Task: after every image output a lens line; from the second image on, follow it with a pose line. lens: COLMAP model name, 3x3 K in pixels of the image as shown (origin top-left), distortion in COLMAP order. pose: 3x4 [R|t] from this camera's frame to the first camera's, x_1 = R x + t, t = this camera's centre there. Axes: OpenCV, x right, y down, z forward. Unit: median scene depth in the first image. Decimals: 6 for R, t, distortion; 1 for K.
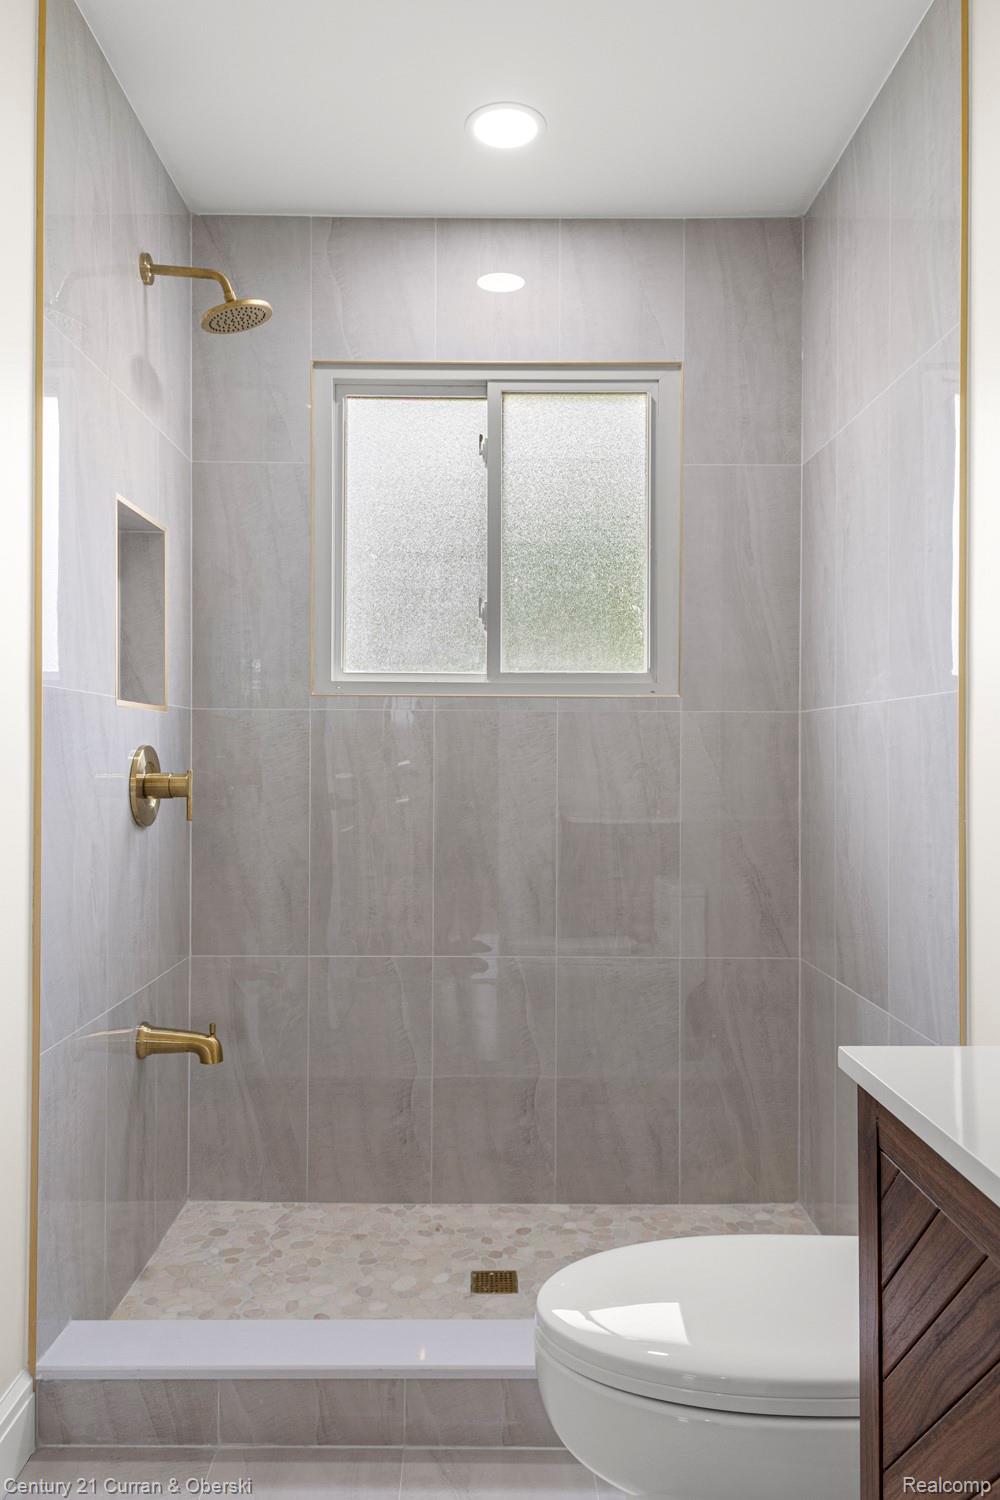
lens RADIAL K [[1064.2, 0, 496.1], [0, 1064.2, 765.0], [0, 0, 1]] dist [0.005873, 0.000896]
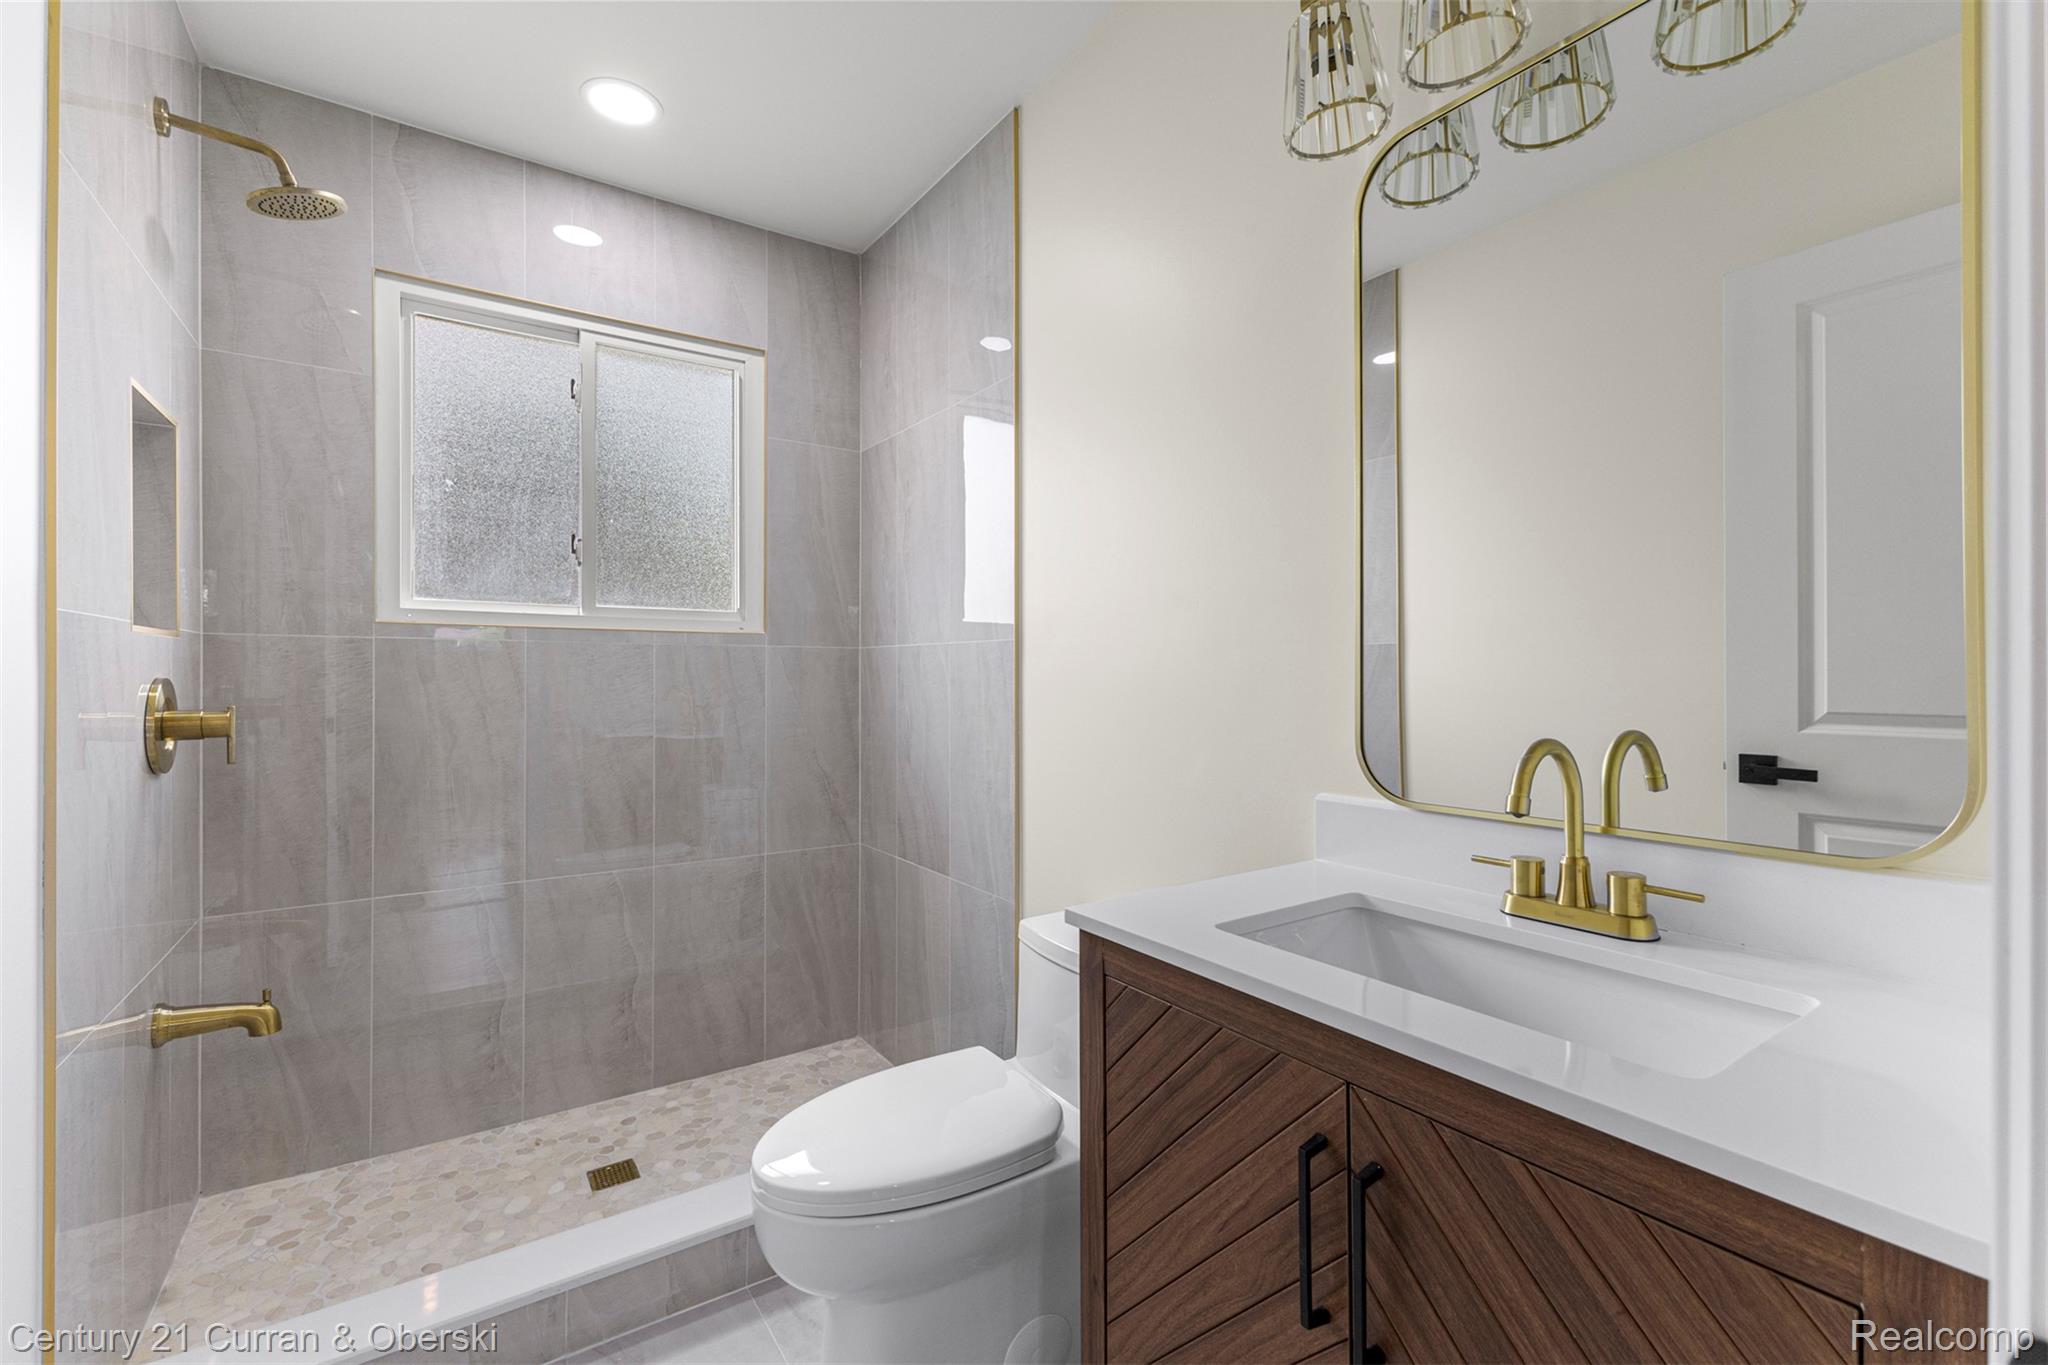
lens RADIAL K [[882.2, 0, 1024.0], [0, 882.2, 682.5], [0, 0, 1]] dist [-0.000963, -0.001526]
pose [[0.822864, -0.008607, 0.568173, -0.152606], [0.005322, 0.999958, 0.007441, -0.015591], [-0.568213, -0.003099, 0.822876, 0.031273]]
